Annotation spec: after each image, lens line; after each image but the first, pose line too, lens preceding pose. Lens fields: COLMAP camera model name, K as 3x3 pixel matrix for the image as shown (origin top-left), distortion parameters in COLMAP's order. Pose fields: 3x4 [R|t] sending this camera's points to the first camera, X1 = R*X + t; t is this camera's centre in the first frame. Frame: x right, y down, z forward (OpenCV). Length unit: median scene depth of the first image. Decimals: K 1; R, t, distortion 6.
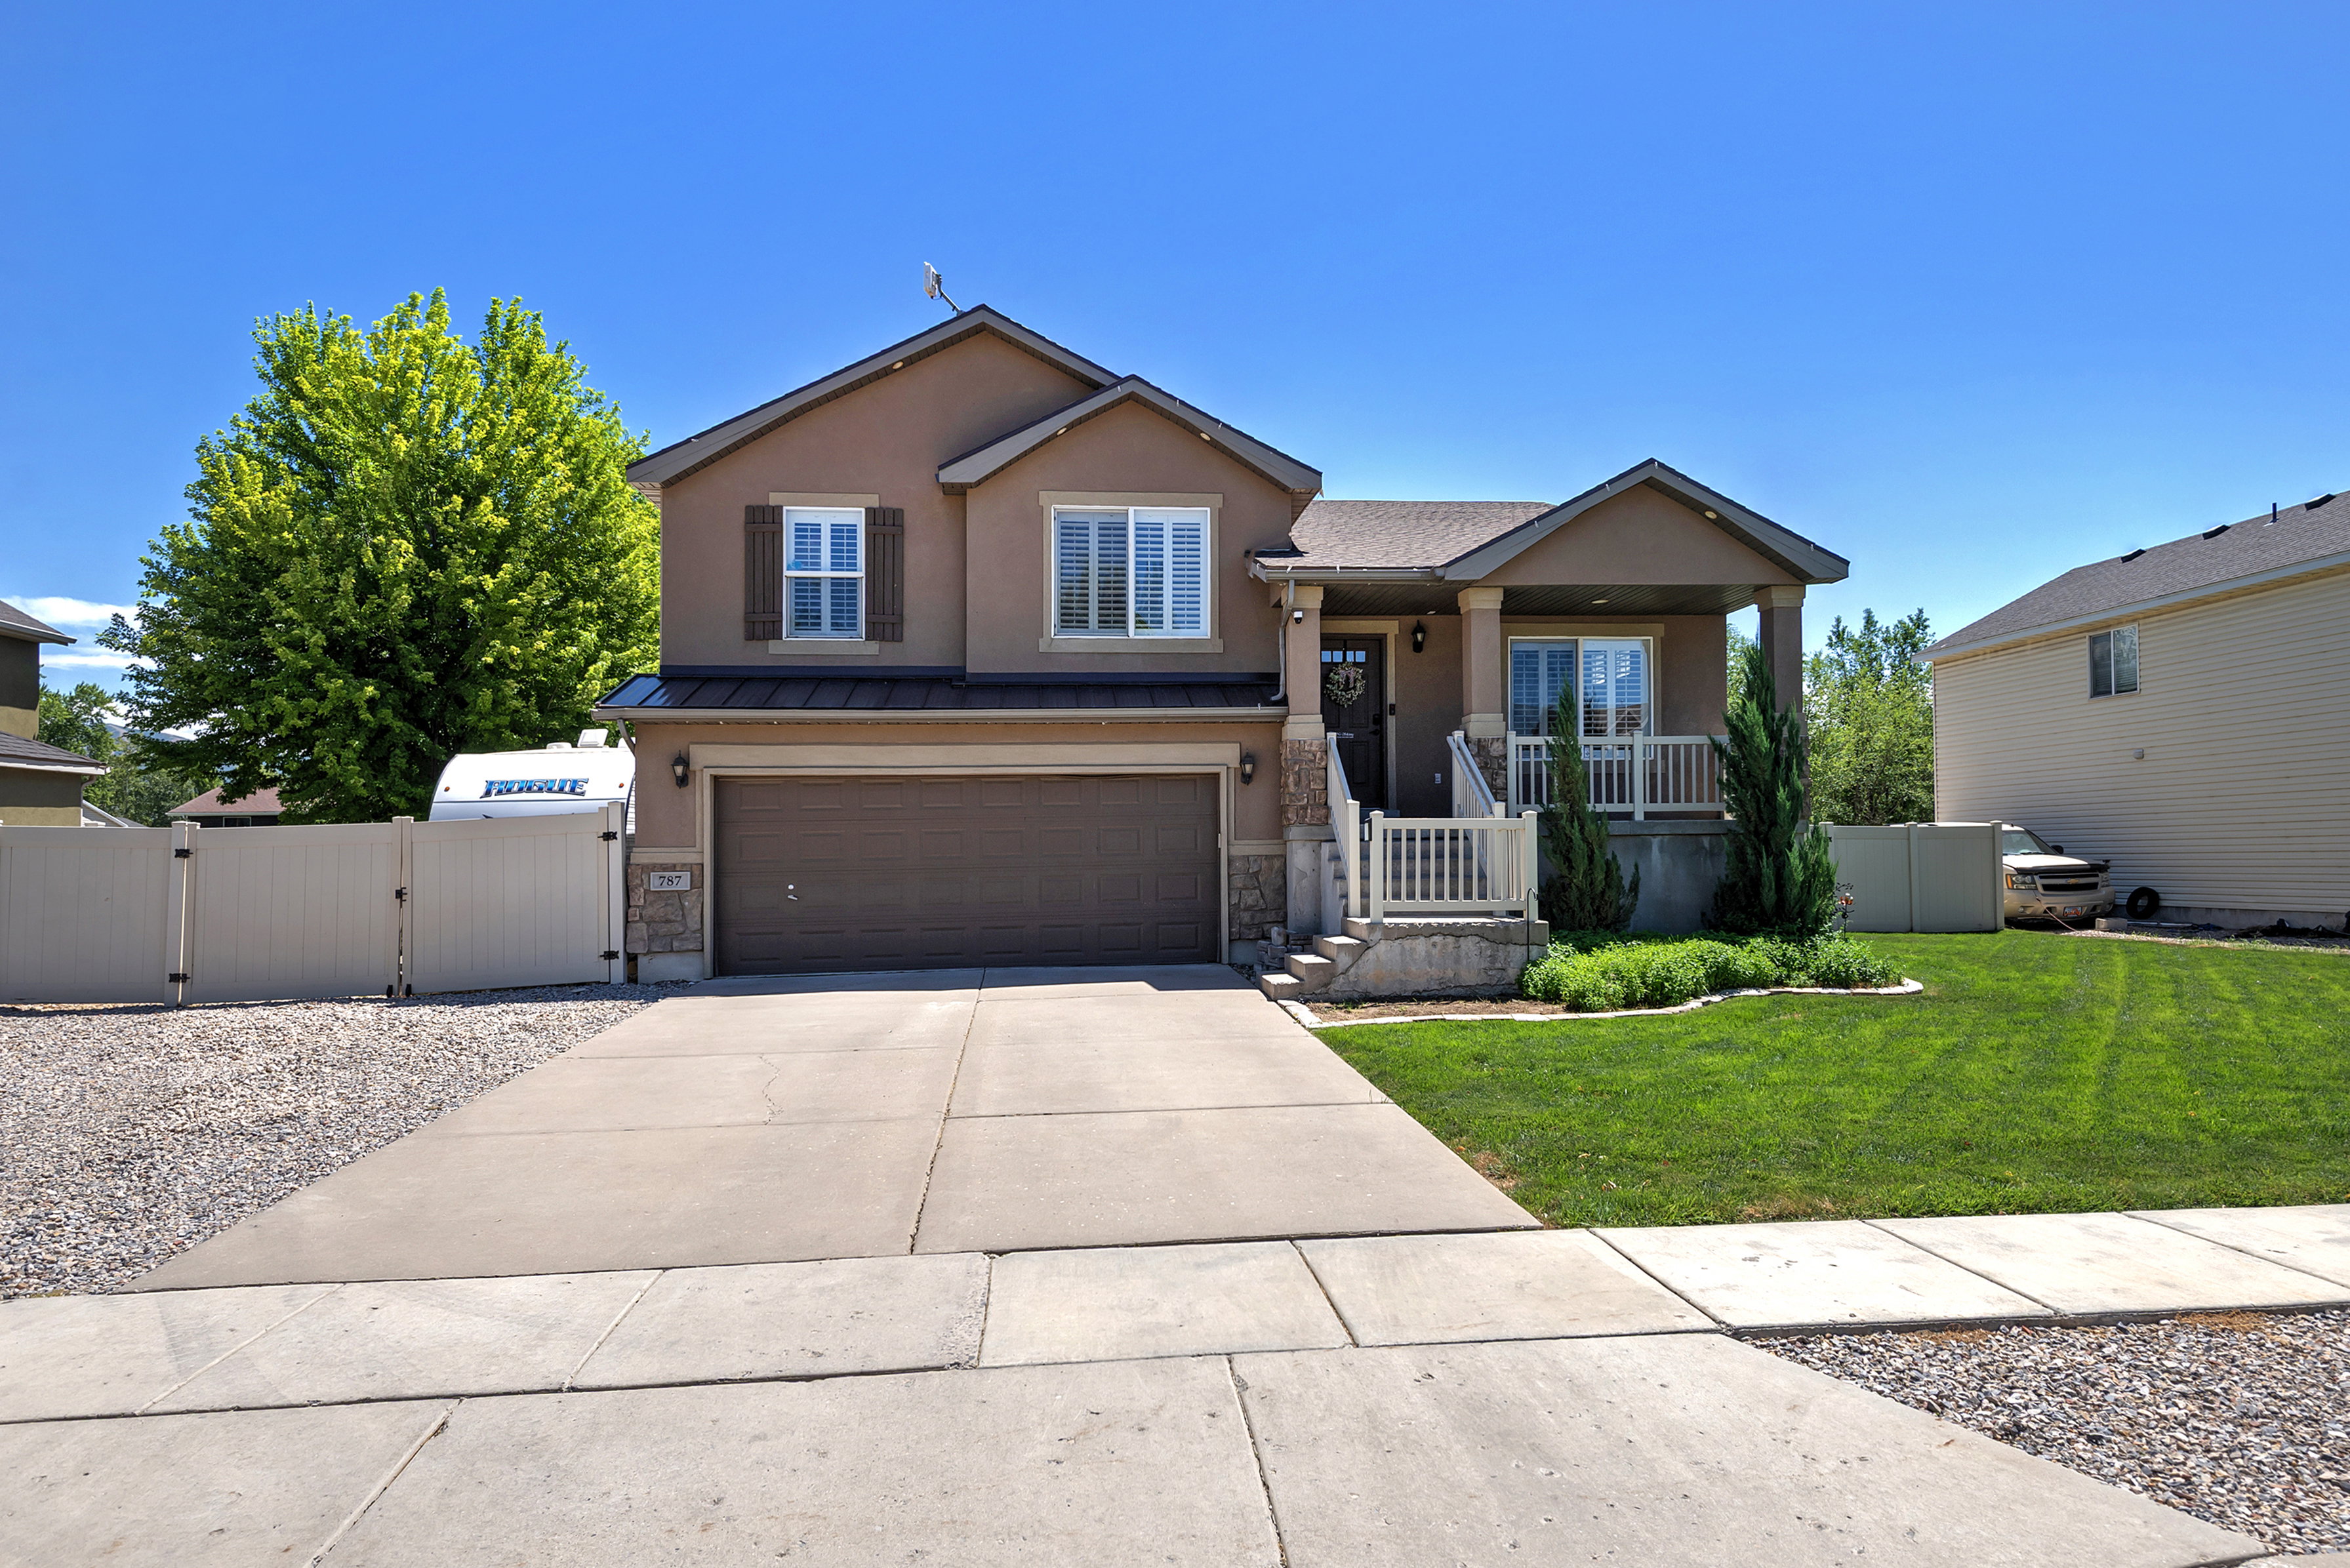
lens RADIAL K [[1368.1, 0, 1158.2], [0, 1368.1, 812.0], [0, 0, 1]] dist [0.043682, -0.026845]
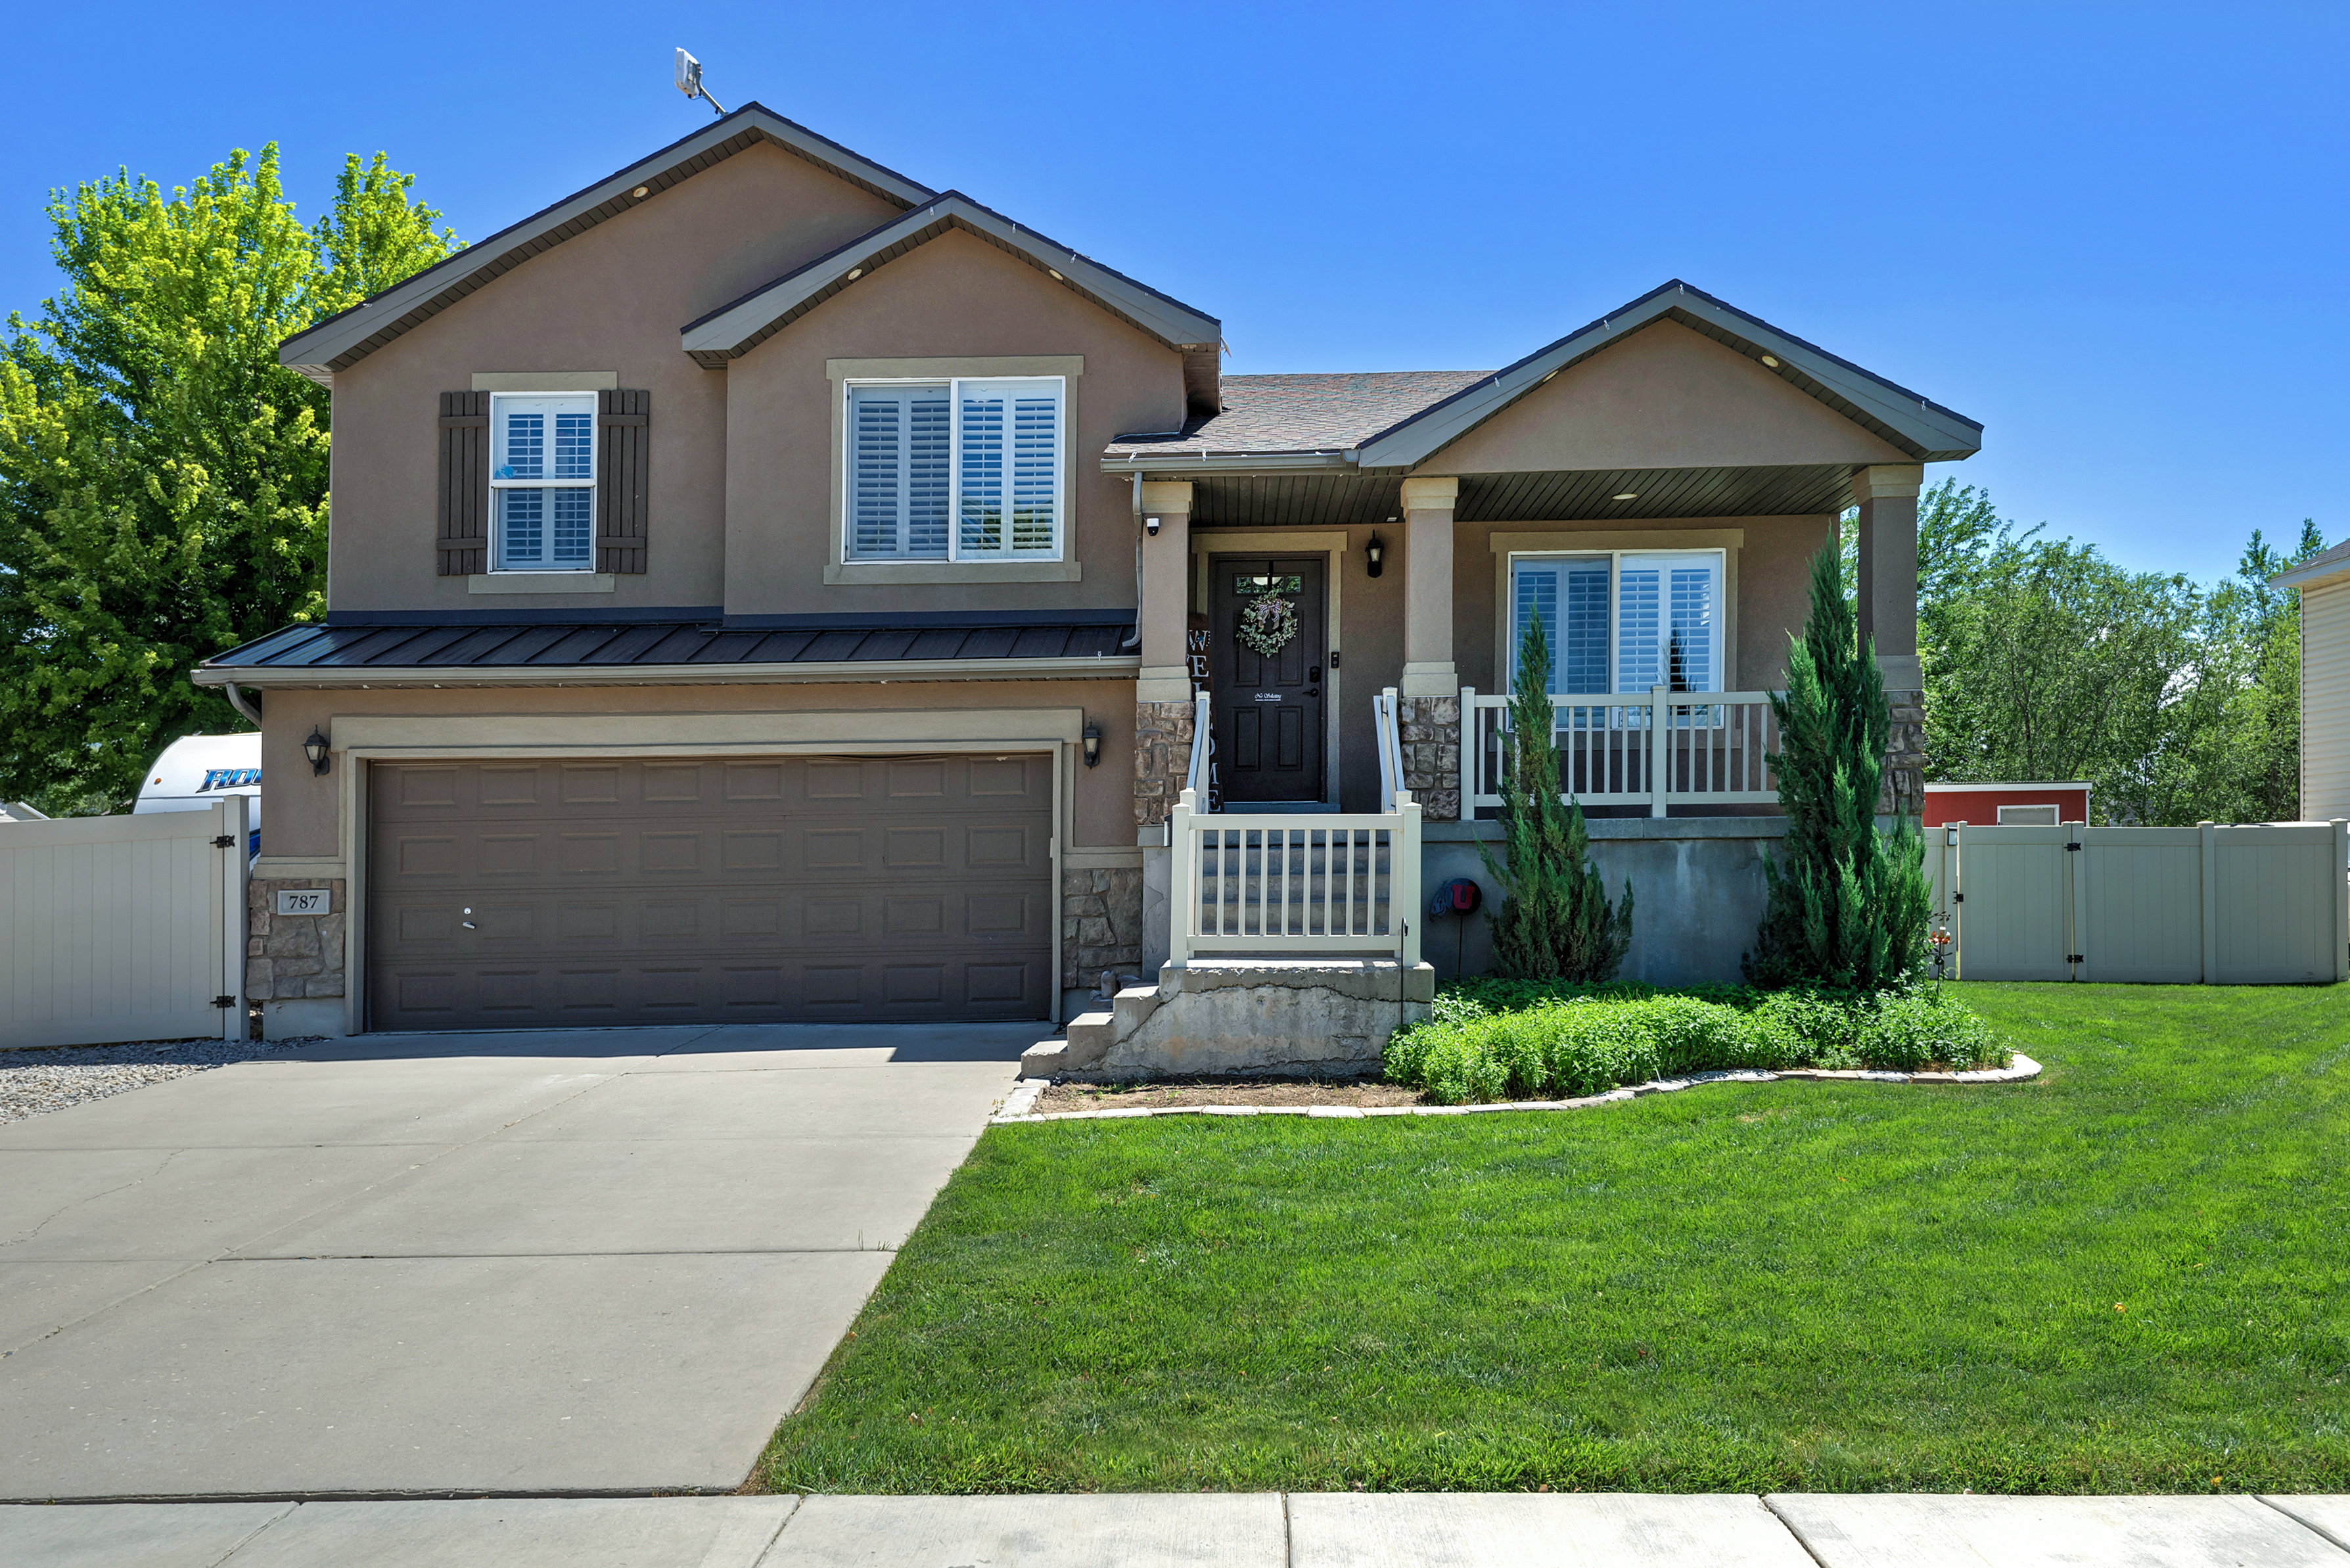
lens RADIAL K [[1793.6, 0, 1126.3], [0, 1793.6, 839.0], [0, 0, 1]] dist [0.038601, -0.036156]
pose [[0.993104, -0.000722, -0.117231, 0.191529], [0.002458, 0.999889, 0.014668, 0.003021], [0.117208, -0.014855, 0.992996, 0.088075]]
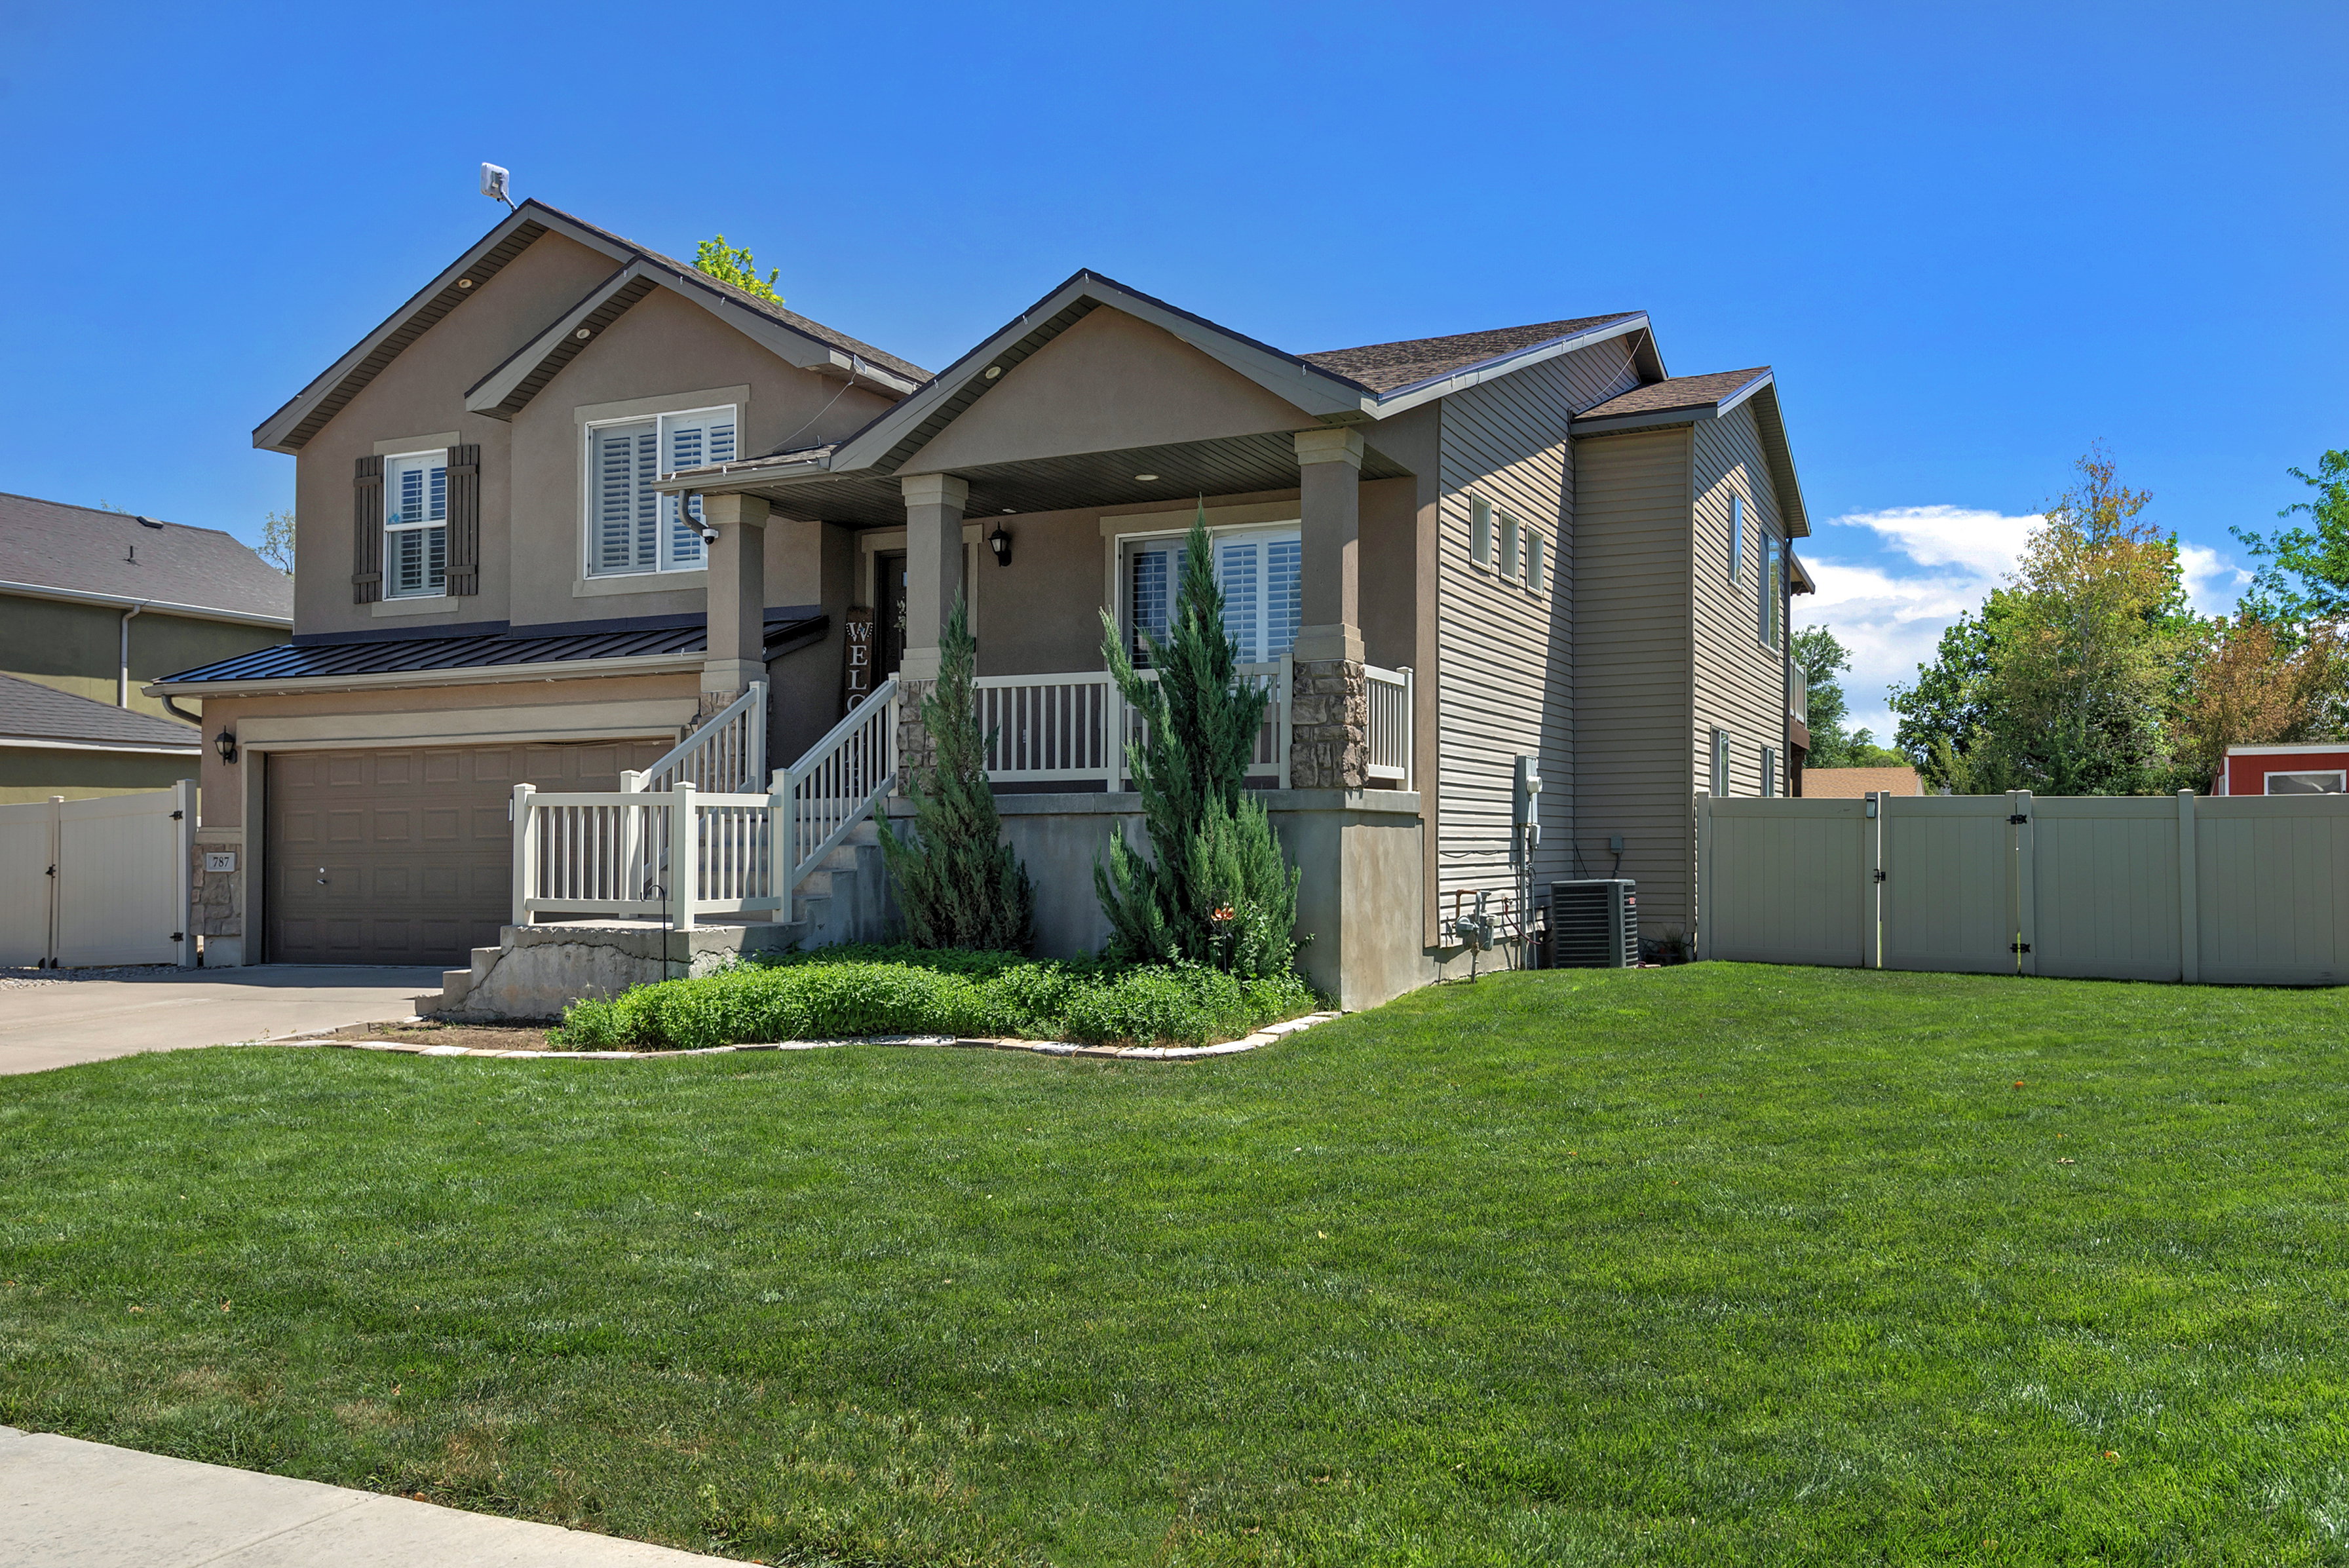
lens RADIAL K [[1756.6, 0, 1186.0], [0, 1756.6, 794.0], [0, 0, 1]] dist [0.033984, -0.005004]
pose [[0.871036, -0.005911, -0.491184, 0.818673], [0.009863, 0.999936, 0.005456, 0.002642], [0.491120, -0.009596, 0.871039, 0.246953]]
